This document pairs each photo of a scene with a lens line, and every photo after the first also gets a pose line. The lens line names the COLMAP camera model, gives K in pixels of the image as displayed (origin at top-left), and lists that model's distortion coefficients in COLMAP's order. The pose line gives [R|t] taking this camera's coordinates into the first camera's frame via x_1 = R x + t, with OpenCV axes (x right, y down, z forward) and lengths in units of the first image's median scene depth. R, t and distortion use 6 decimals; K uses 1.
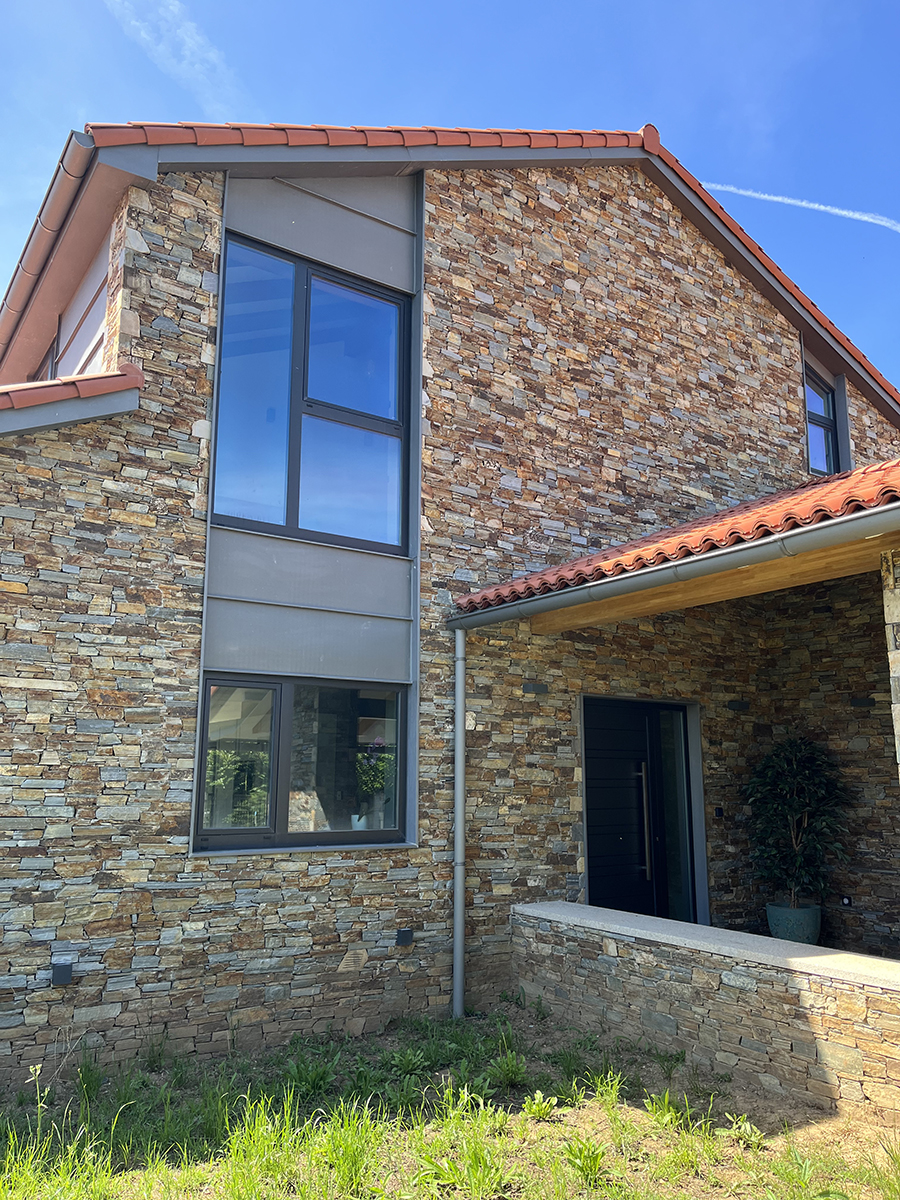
lens RADIAL K [[929.1, 0, 453.7], [0, 929.1, 599.4], [0, 0, 1]] dist [0.021488, -0.001558]
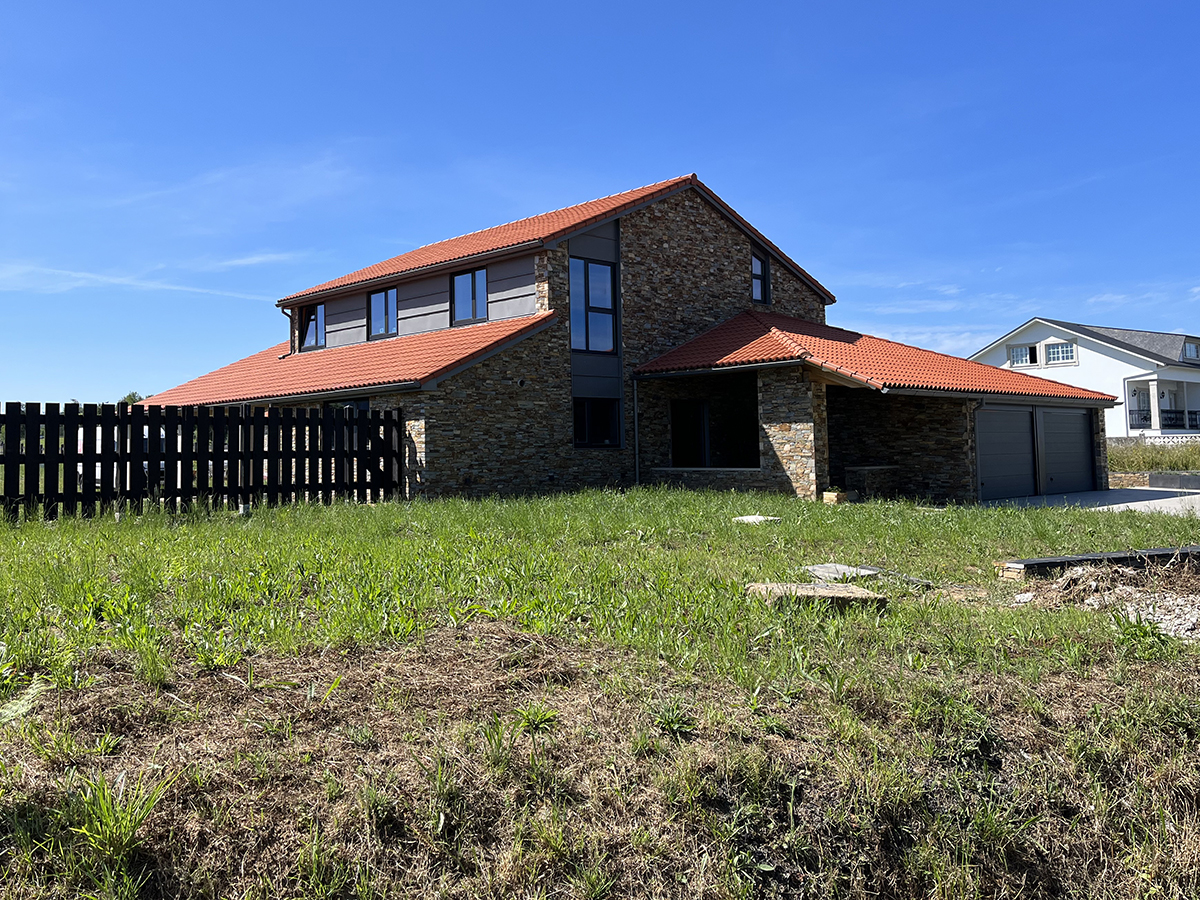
lens RADIAL K [[929.1, 0, 598.8], [0, 929.1, 448.4], [0, 0, 1]] dist [0.021488, -0.001558]
pose [[0.985827, -0.030269, 0.165009, -0.564172], [0.000374, 0.983982, 0.178266, -0.263647], [-0.167762, -0.175678, 0.970048, -1.794929]]
